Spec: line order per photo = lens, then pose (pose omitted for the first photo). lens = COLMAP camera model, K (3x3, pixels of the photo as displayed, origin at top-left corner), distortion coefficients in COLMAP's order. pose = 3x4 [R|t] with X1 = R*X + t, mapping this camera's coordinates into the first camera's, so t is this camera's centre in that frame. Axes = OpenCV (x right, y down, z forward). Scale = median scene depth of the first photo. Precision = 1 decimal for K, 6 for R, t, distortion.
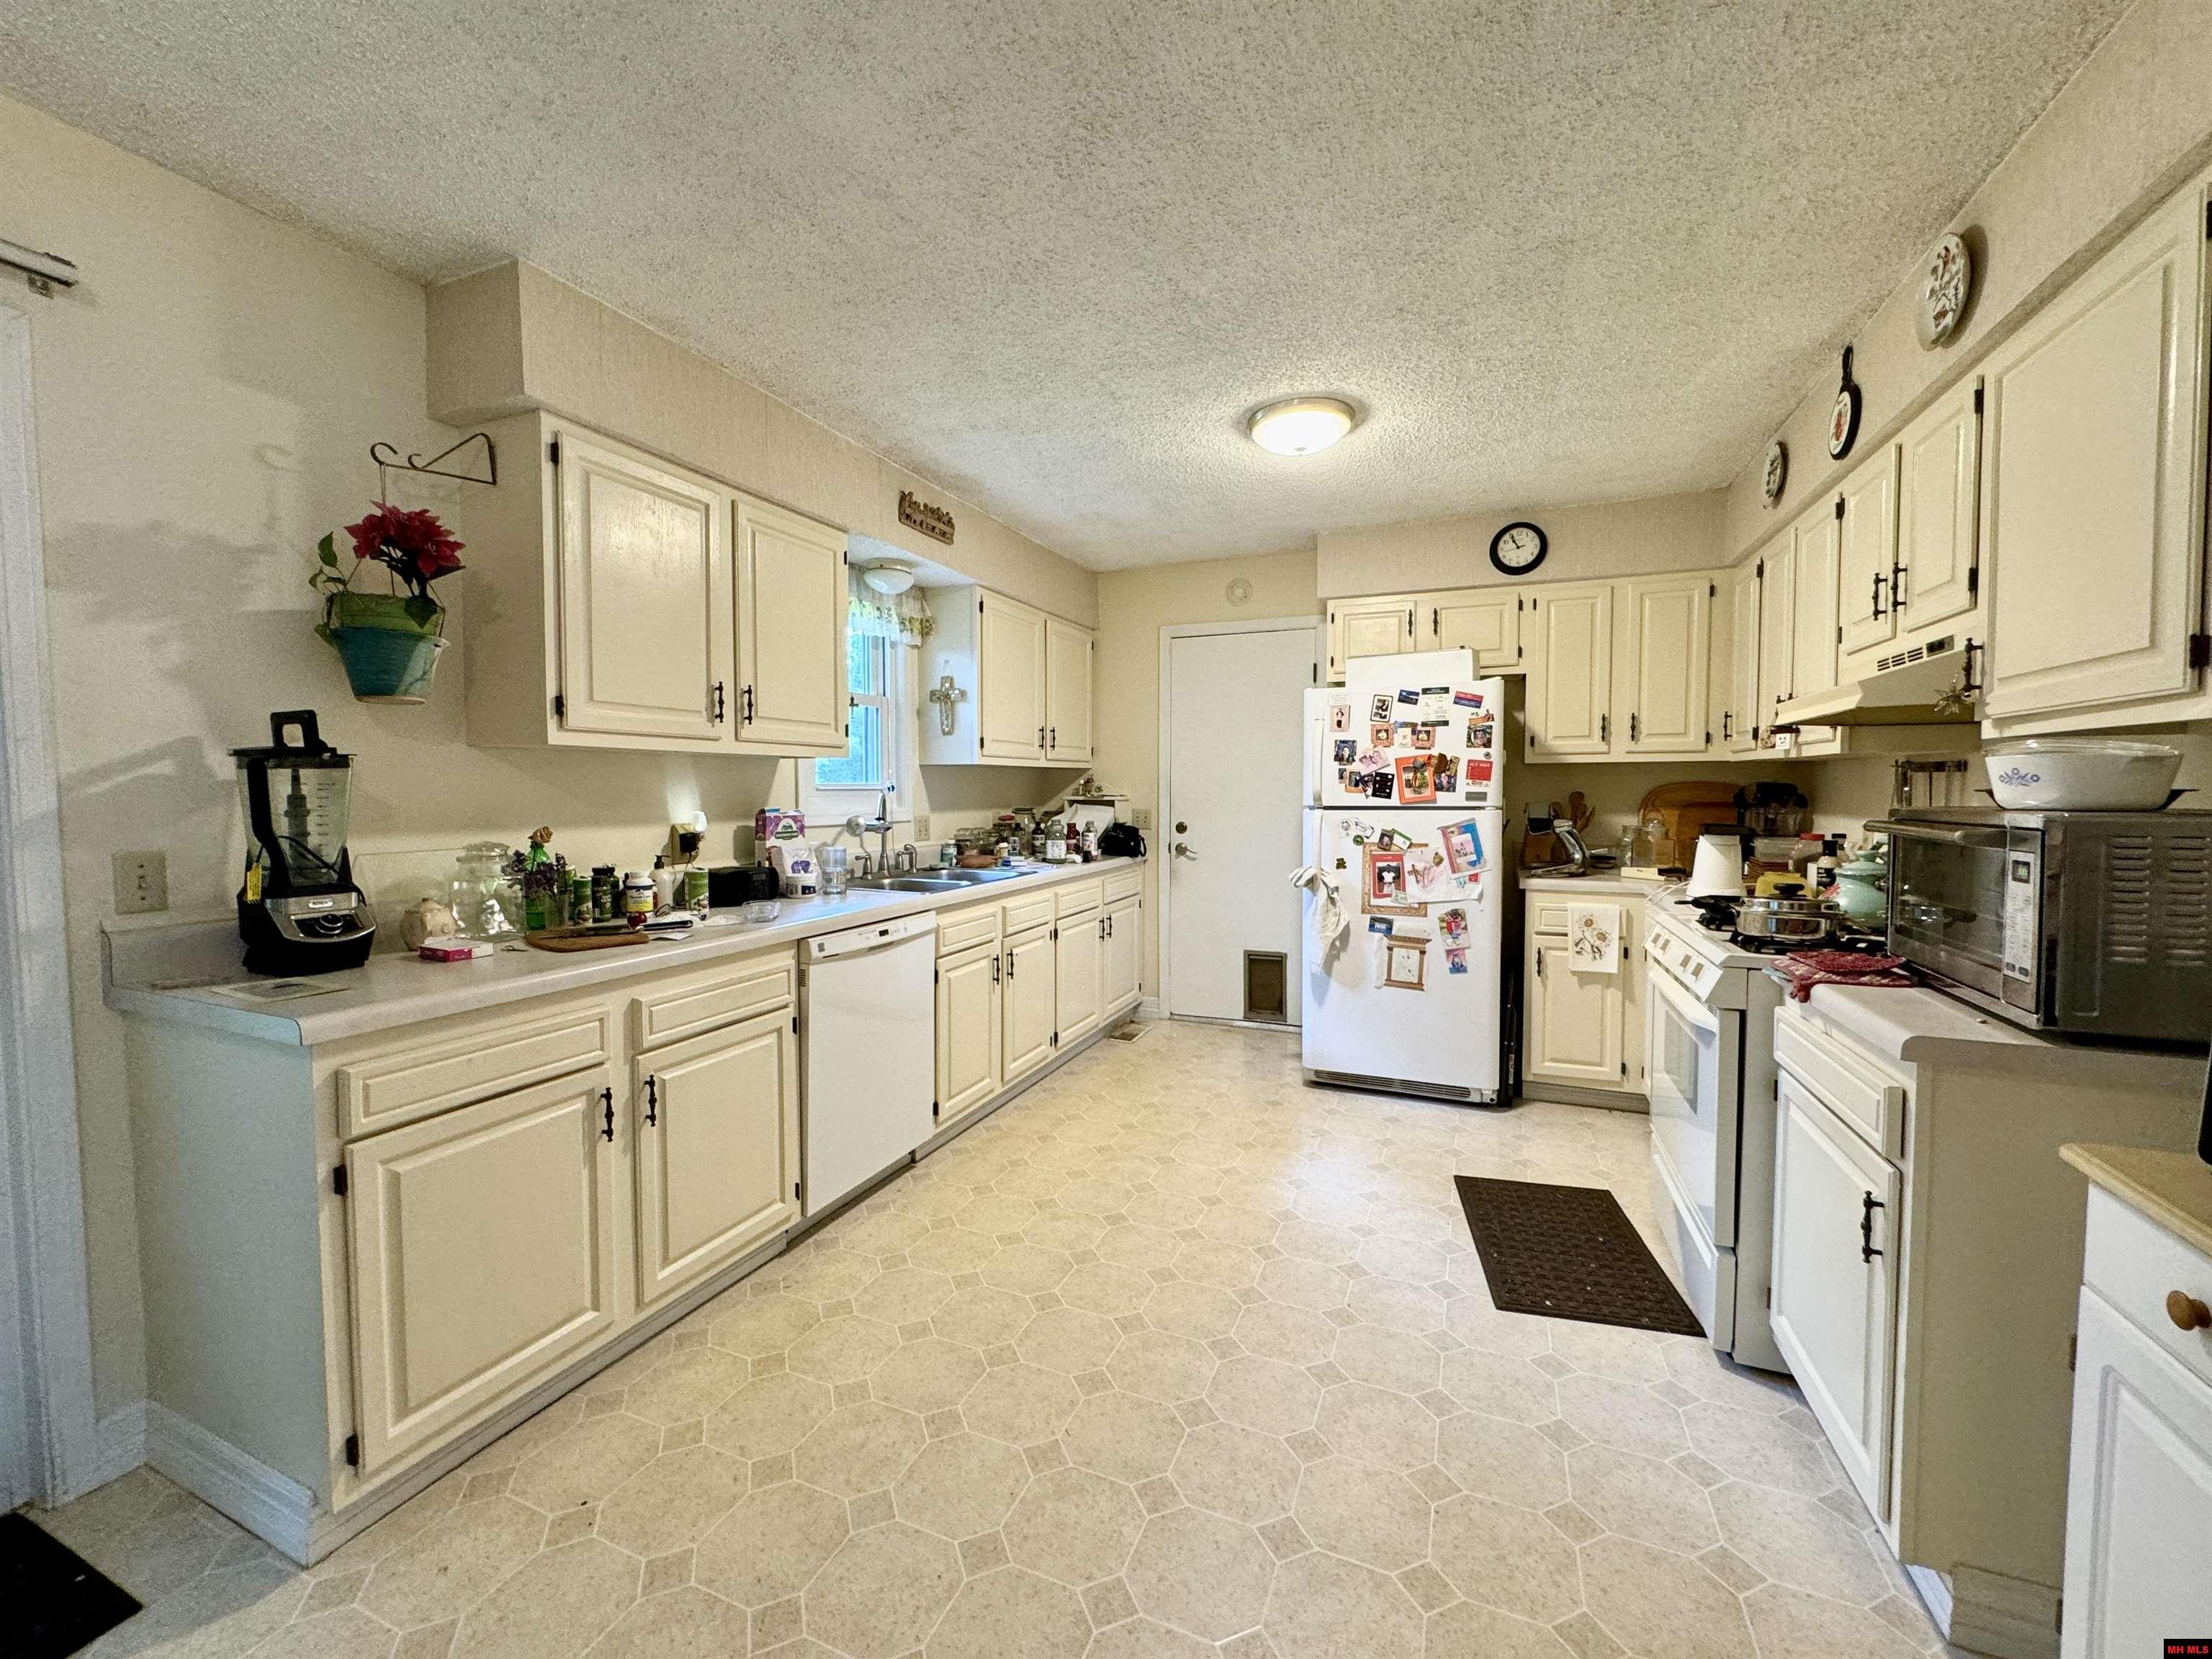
lens RADIAL K [[881.6, 0, 1104.4], [0, 881.6, 827.8], [0, 0, 1]] dist [-0.003613, 0.000781]
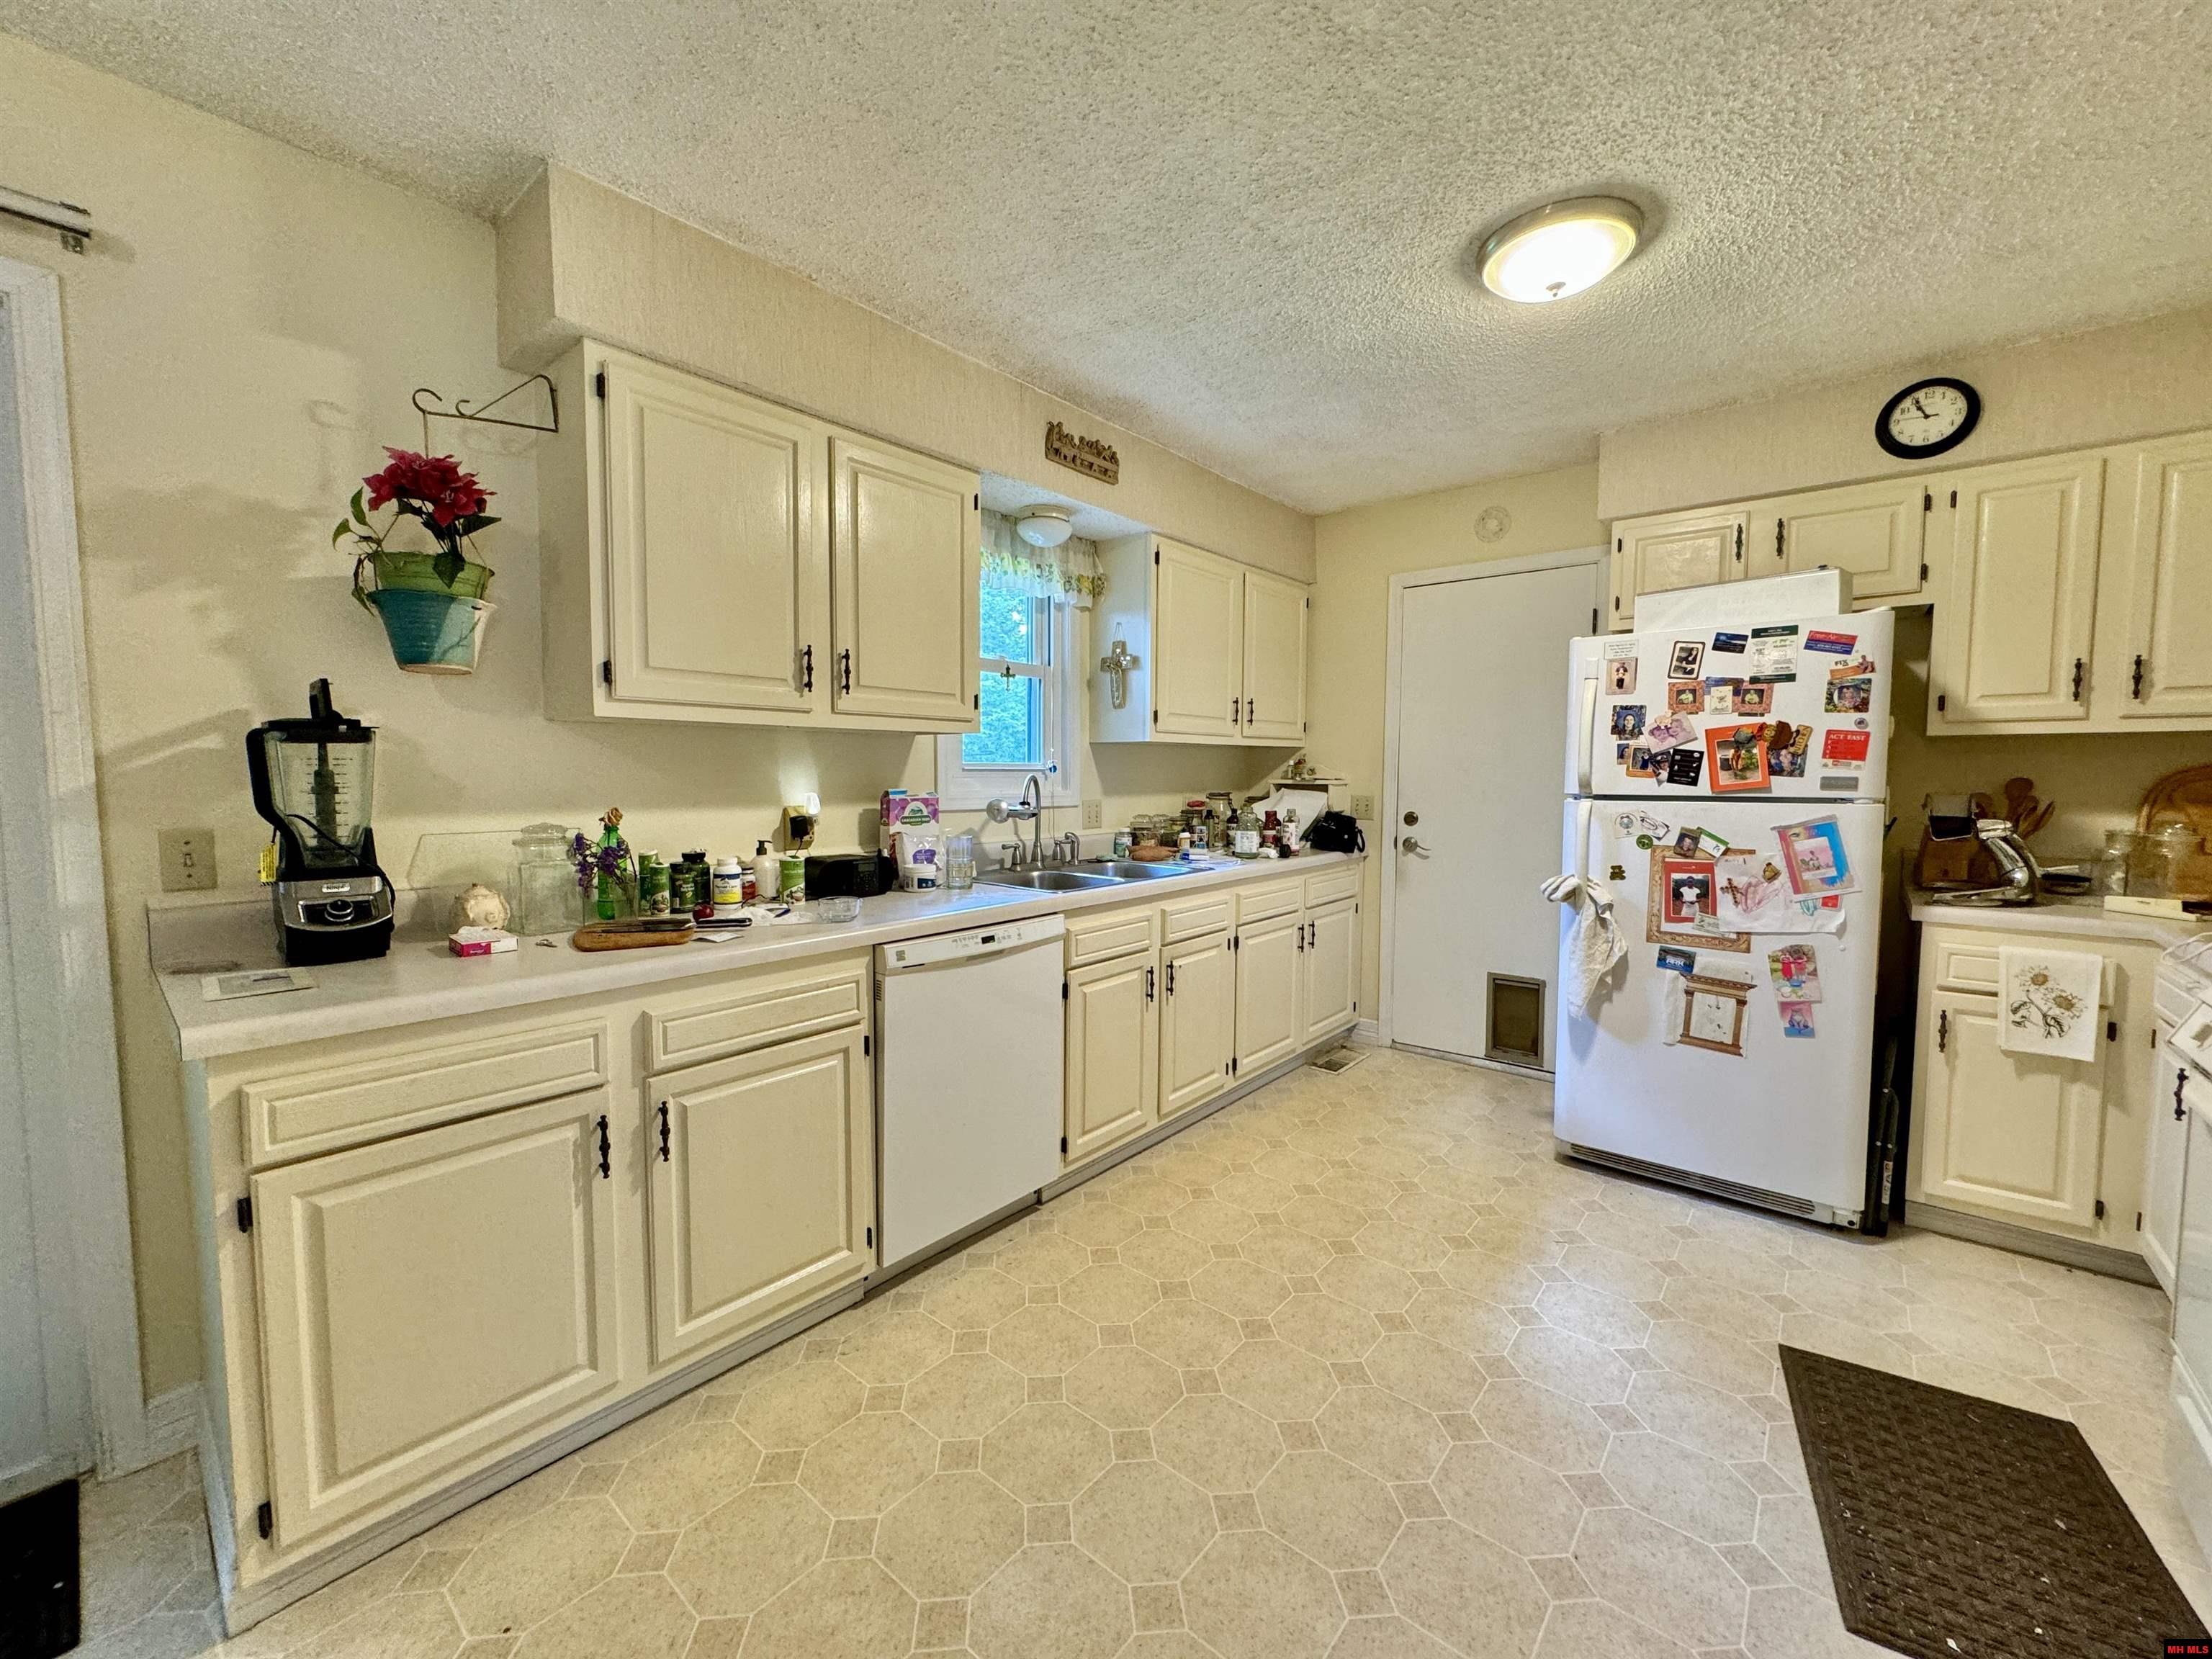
lens RADIAL K [[881.6, 0, 1104.4], [0, 881.6, 827.8], [0, 0, 1]] dist [-0.003613, 0.000781]
pose [[0.955564, 0.023122, -0.293875, 0.088469], [-0.017622, 0.999617, 0.021349, -0.006468], [0.294256, -0.015222, 0.955605, 0.201947]]
